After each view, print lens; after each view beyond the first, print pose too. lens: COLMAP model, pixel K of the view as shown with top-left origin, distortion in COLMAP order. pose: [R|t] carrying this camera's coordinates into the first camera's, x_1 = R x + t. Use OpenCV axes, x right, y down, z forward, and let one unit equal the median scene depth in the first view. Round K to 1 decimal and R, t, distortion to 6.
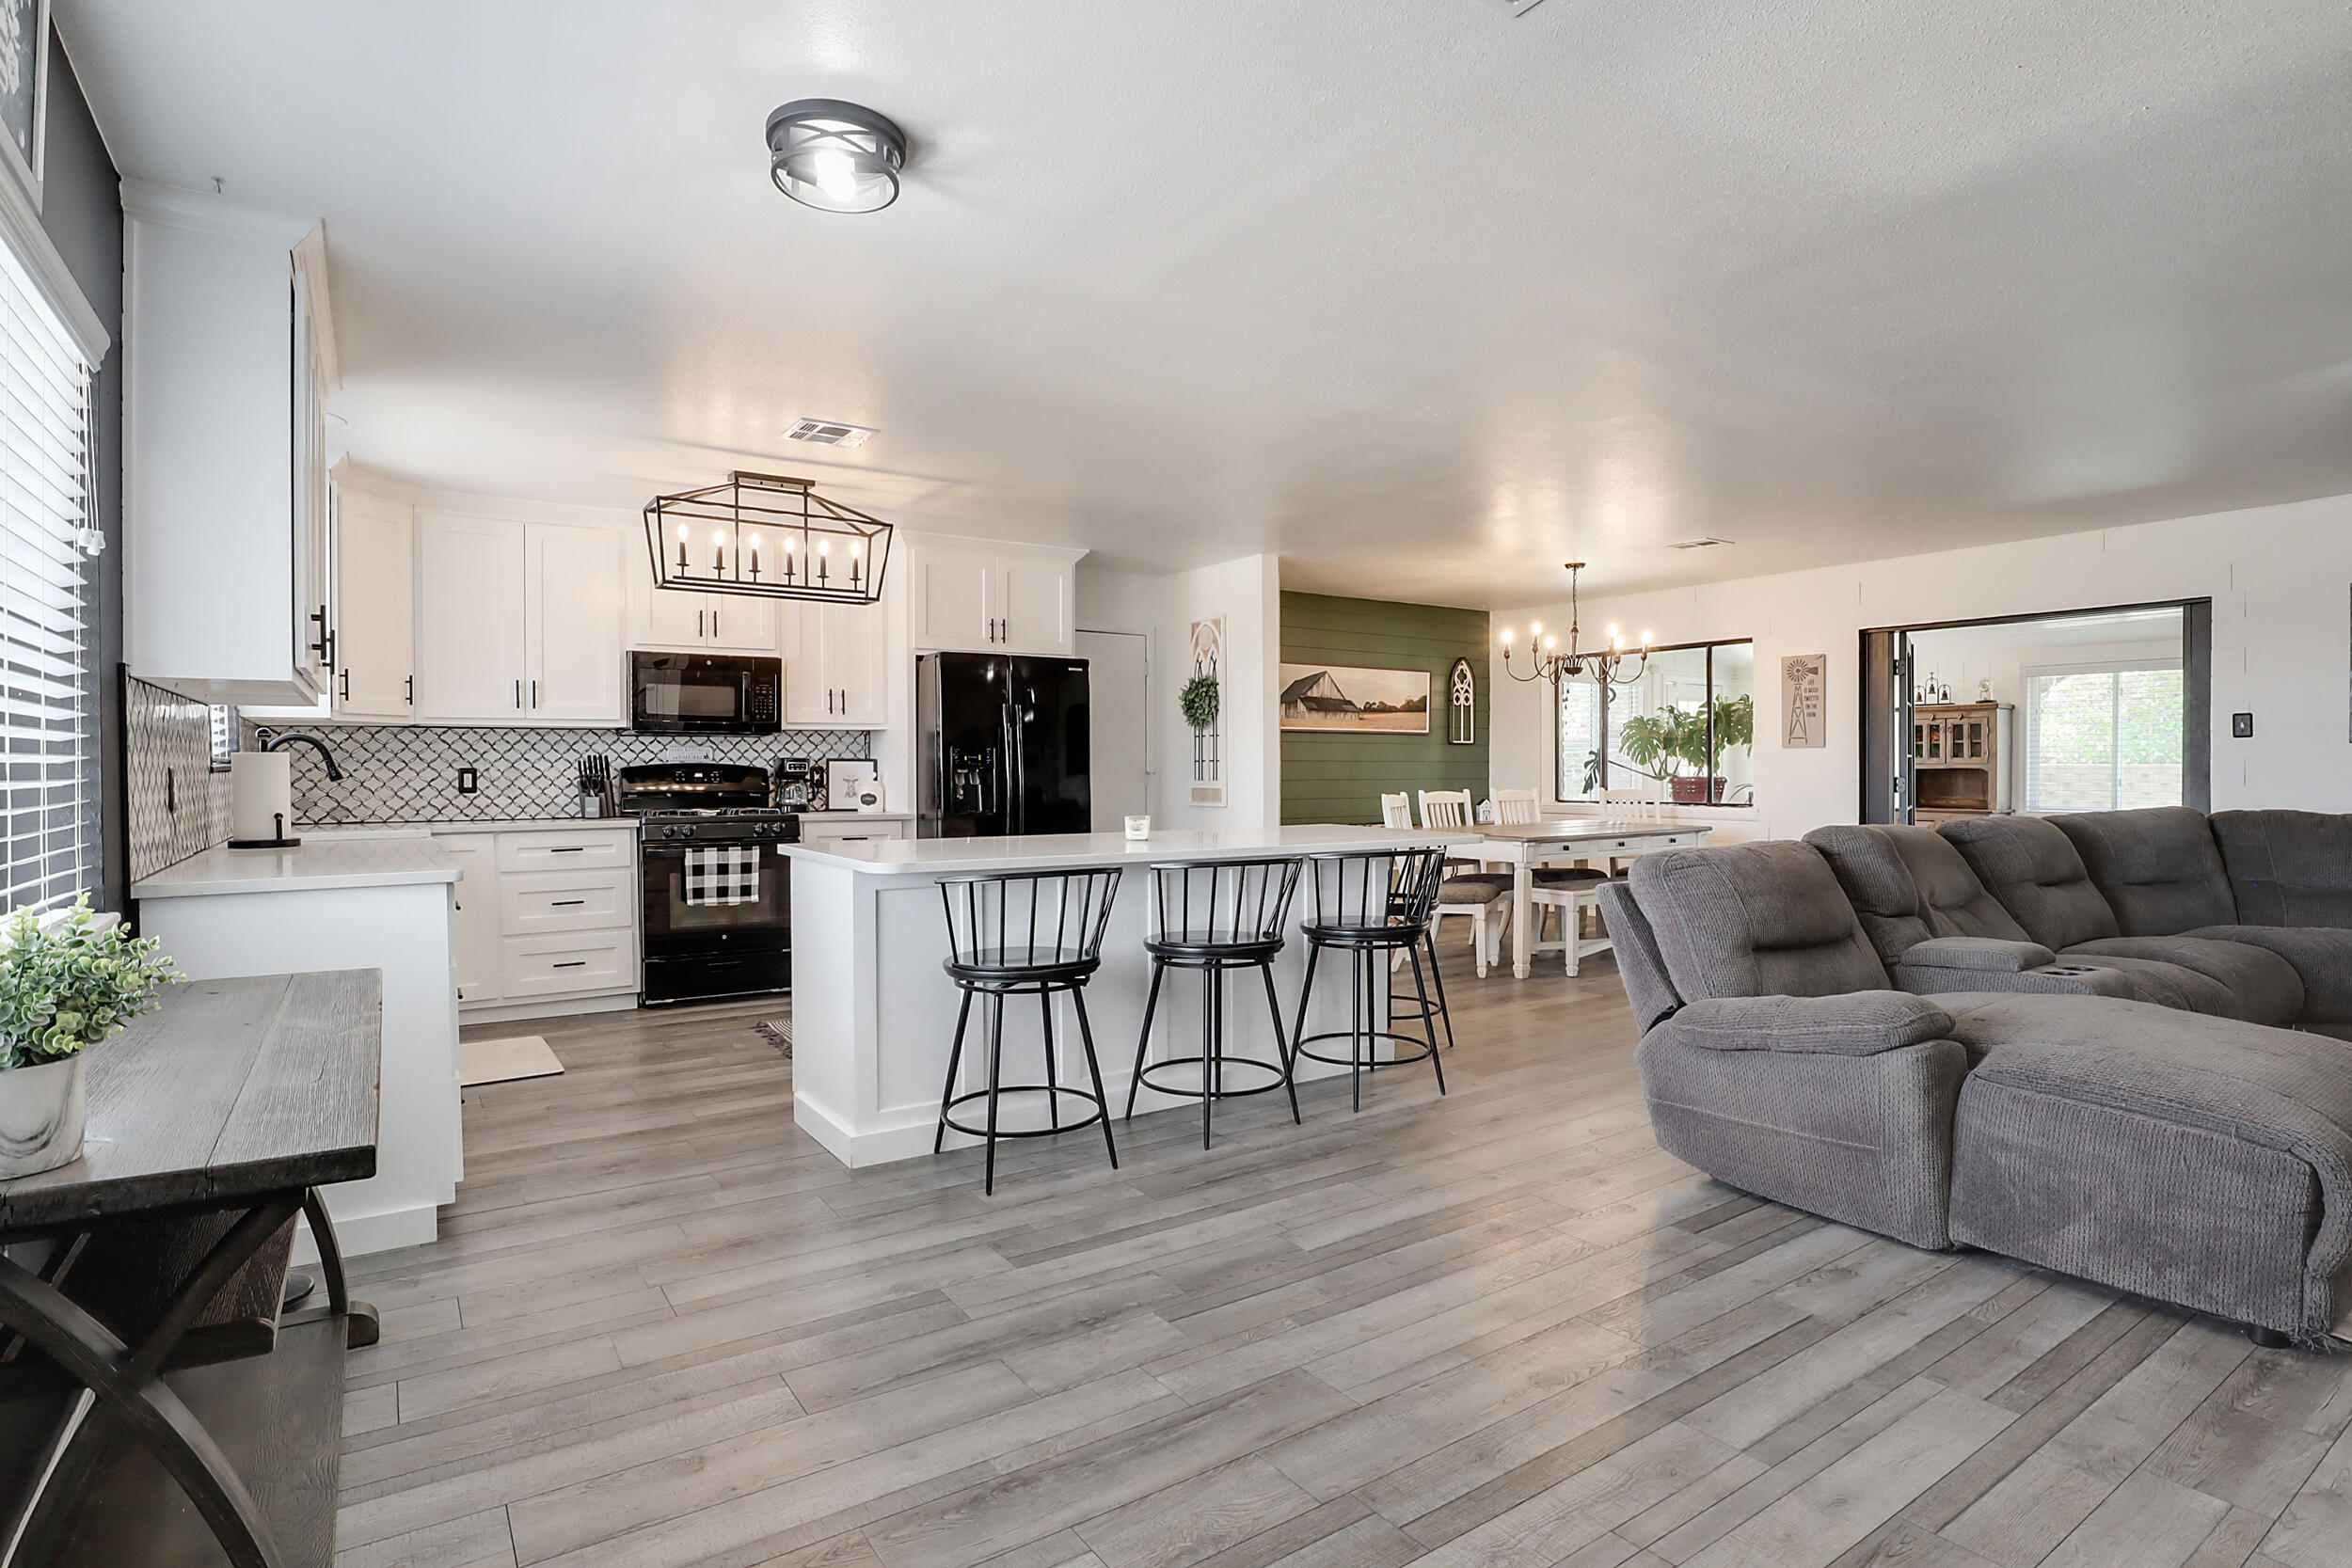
lens RADIAL K [[1185.0, 0, 1208.0], [0, 1185.0, 785.6], [0, 0, 1]] dist [-0.039907, 0.010005]
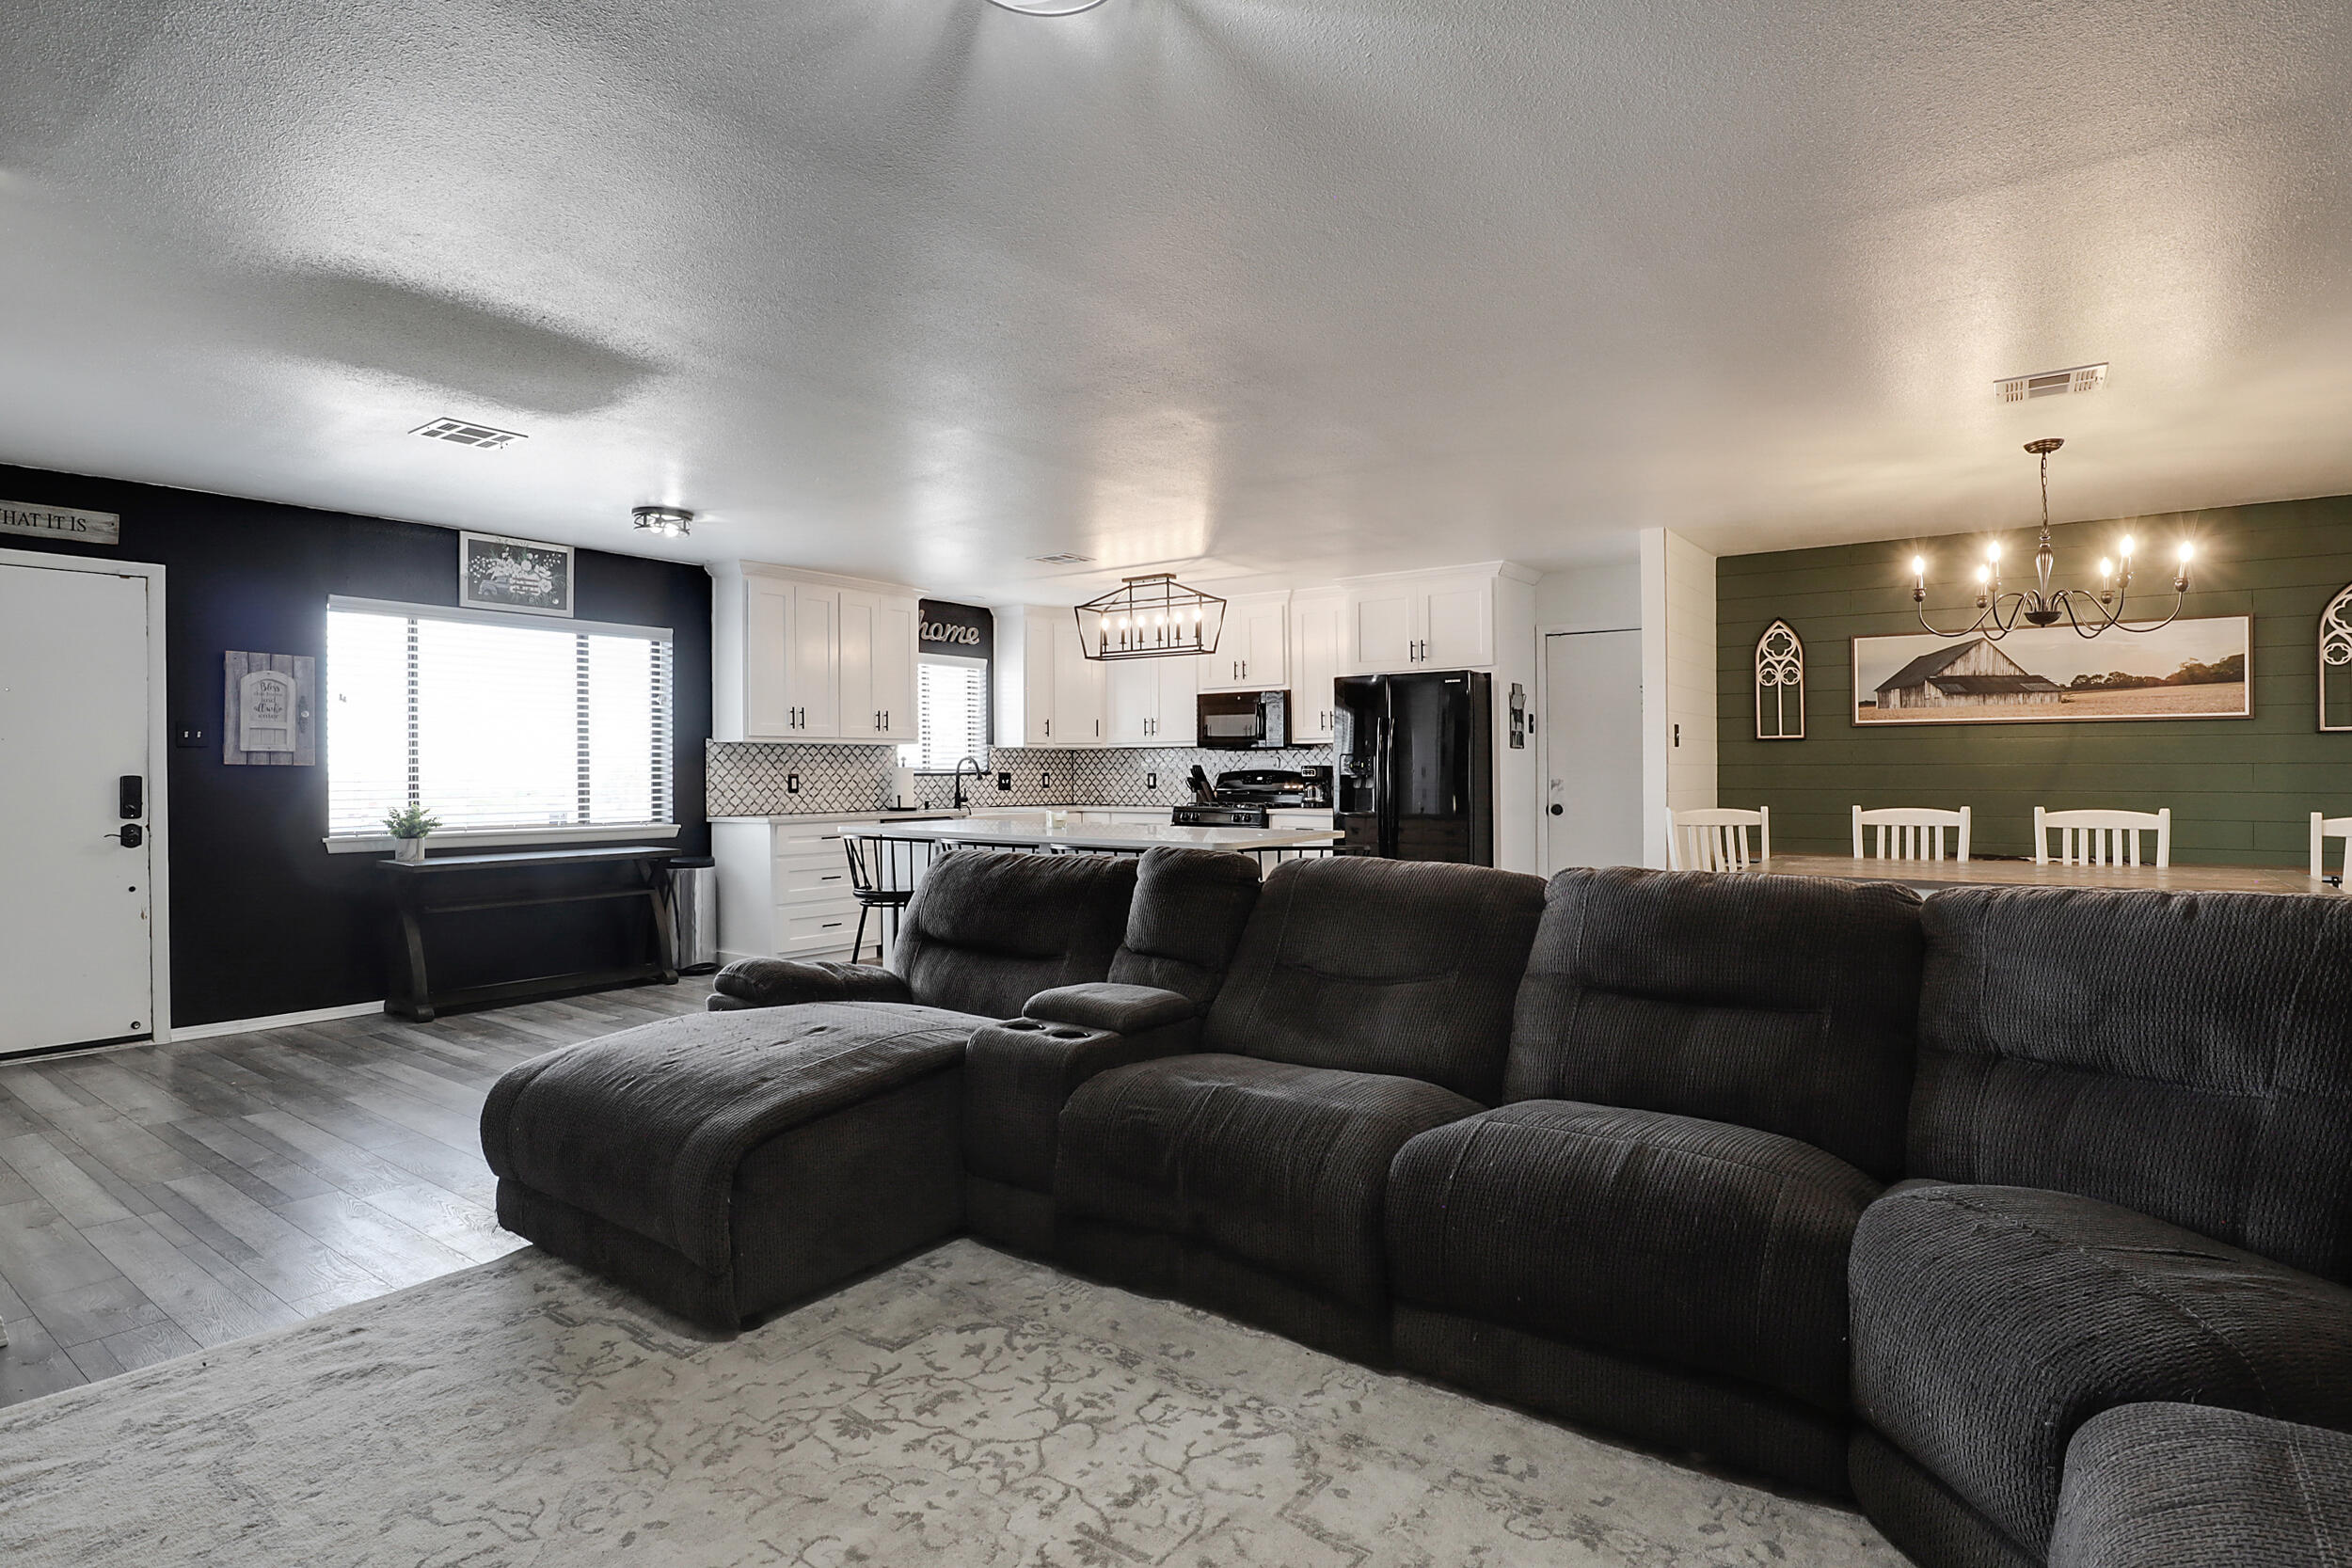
lens RADIAL K [[1211.8, 0, 1193.9], [0, 1211.8, 777.7], [0, 0, 1]] dist [-0.030180, 0.001225]
pose [[0.328203, 0.005855, -0.944589, 0.929616], [-0.013309, 0.999910, 0.001573, -0.011588], [0.944514, 0.012055, 0.328251, 0.481075]]
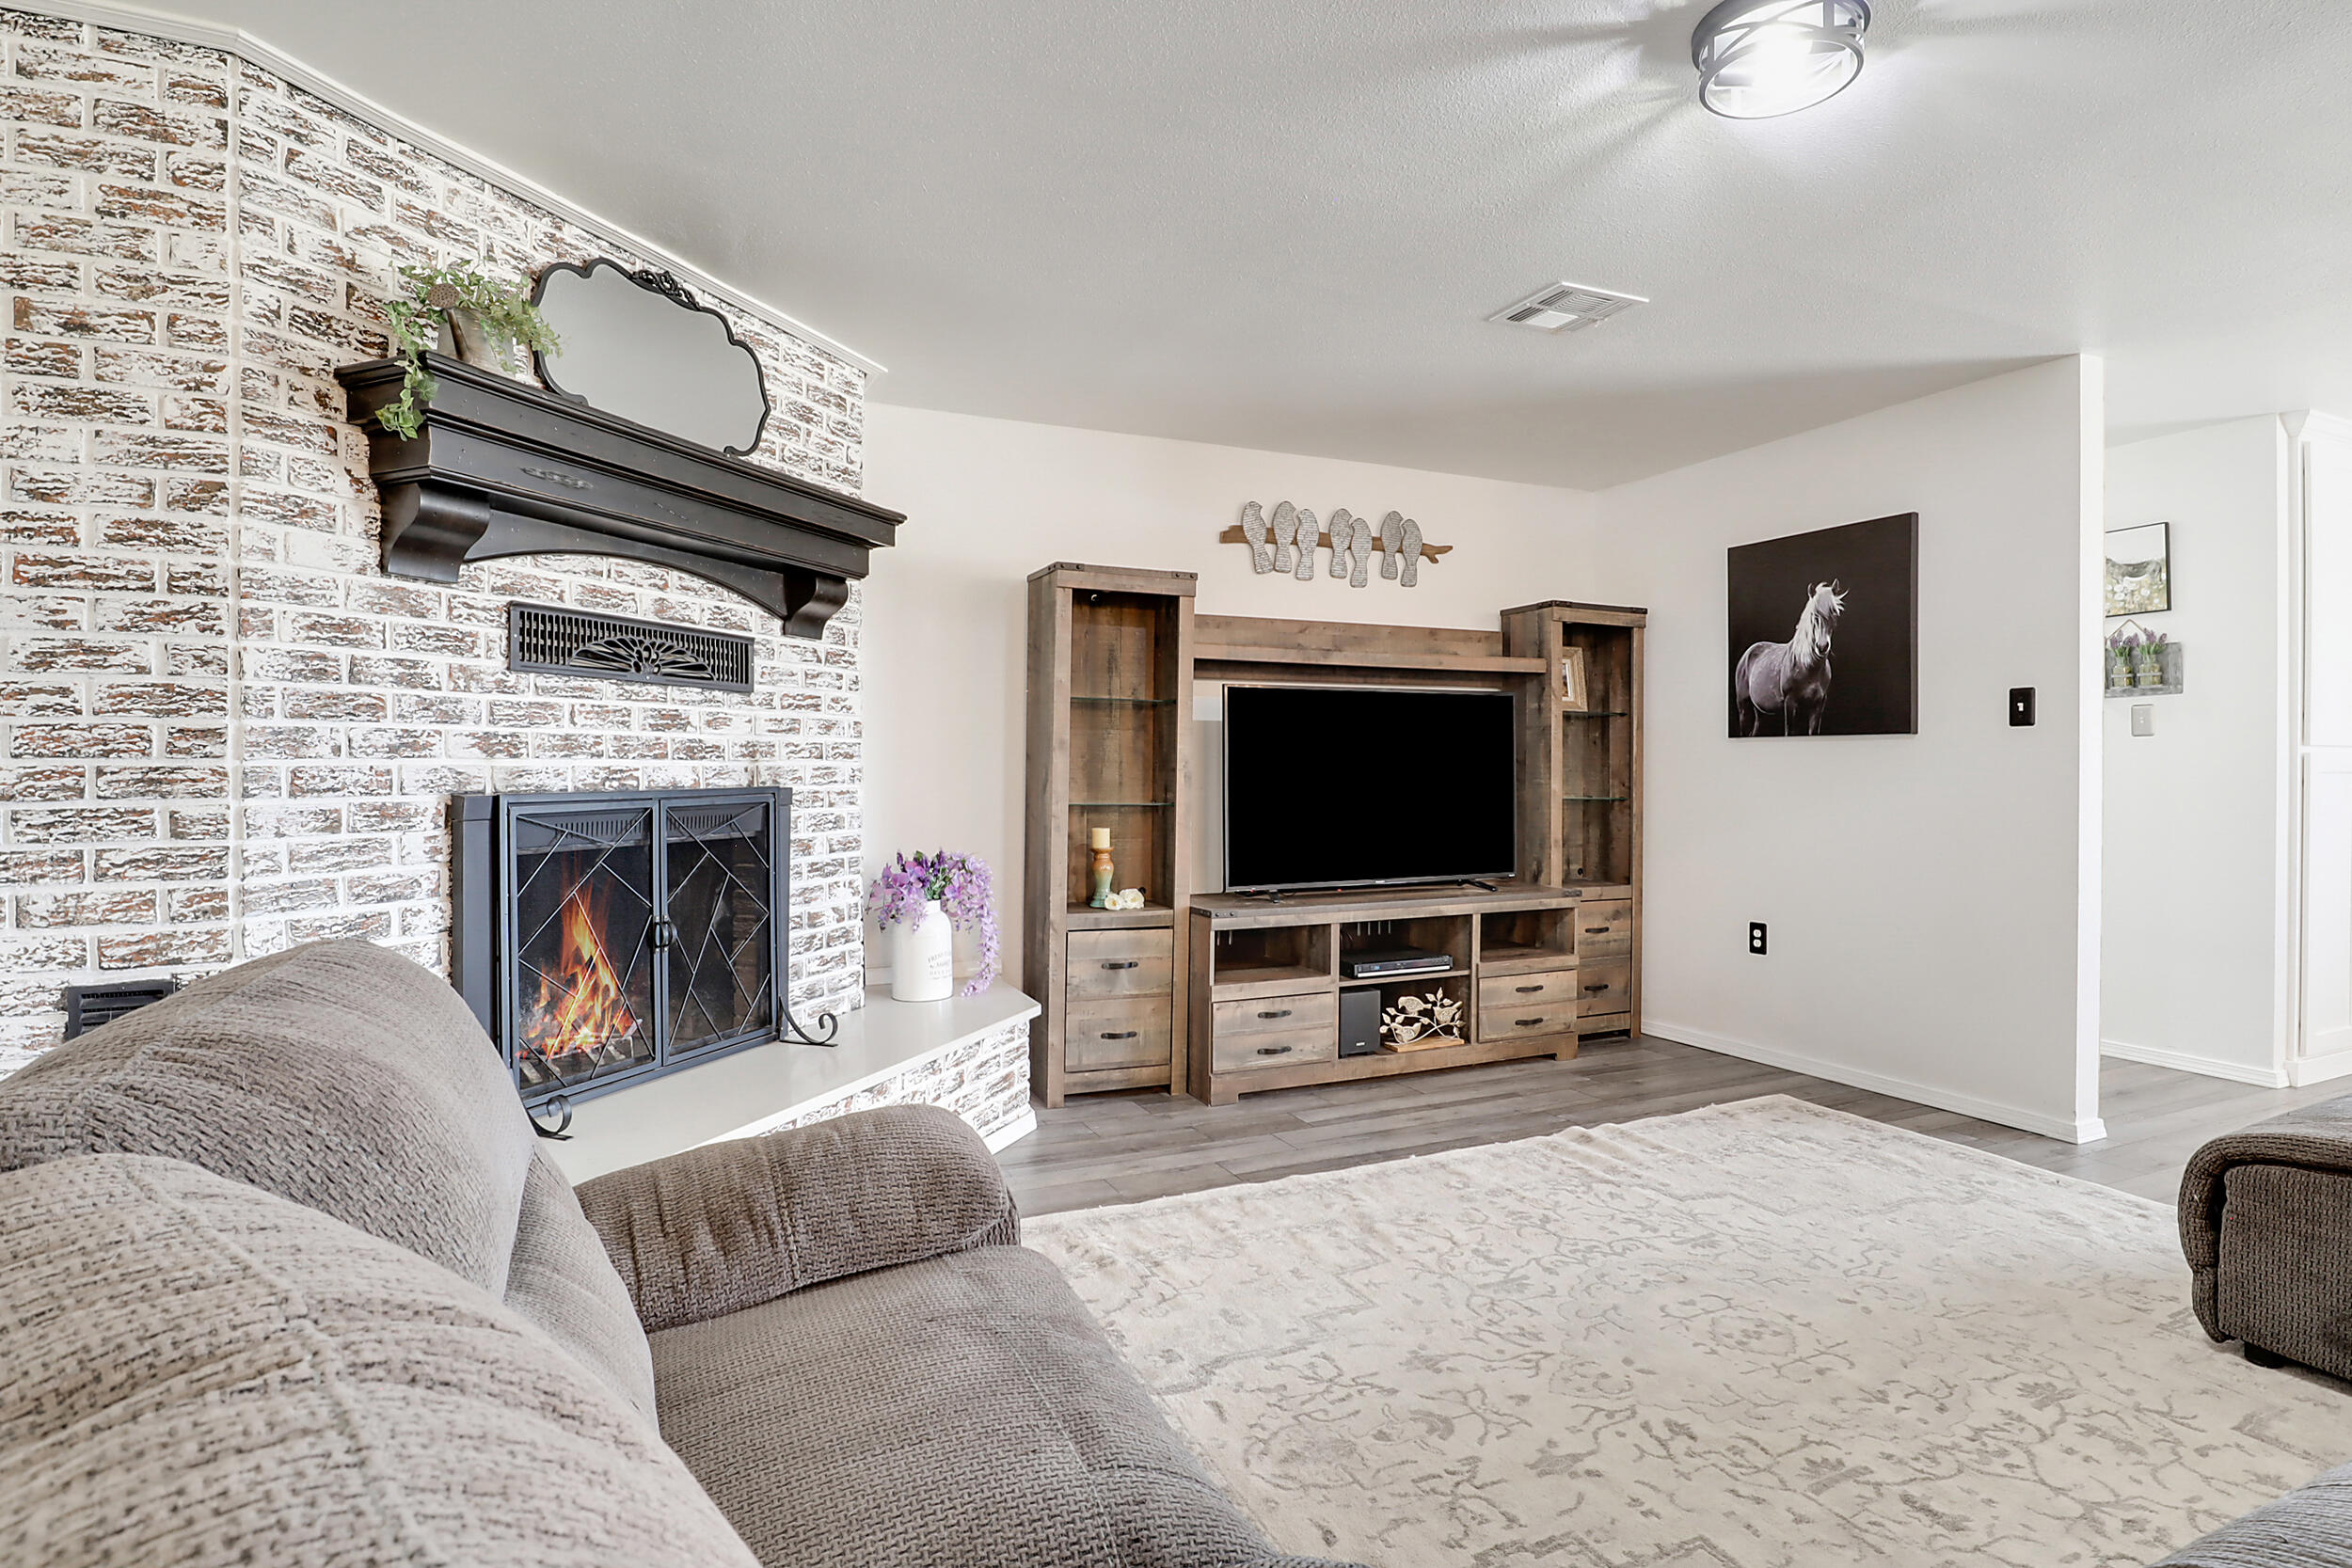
lens RADIAL K [[1196.7, 0, 1199.7], [0, 1196.7, 779.6], [0, 0, 1]] dist [-0.041886, 0.013562]
pose [[-0.983395, 0.006234, 0.181369, 0.748355], [0.010635, 0.999672, 0.023306, -0.017246], [-0.181164, 0.024848, -0.983139, 0.908292]]
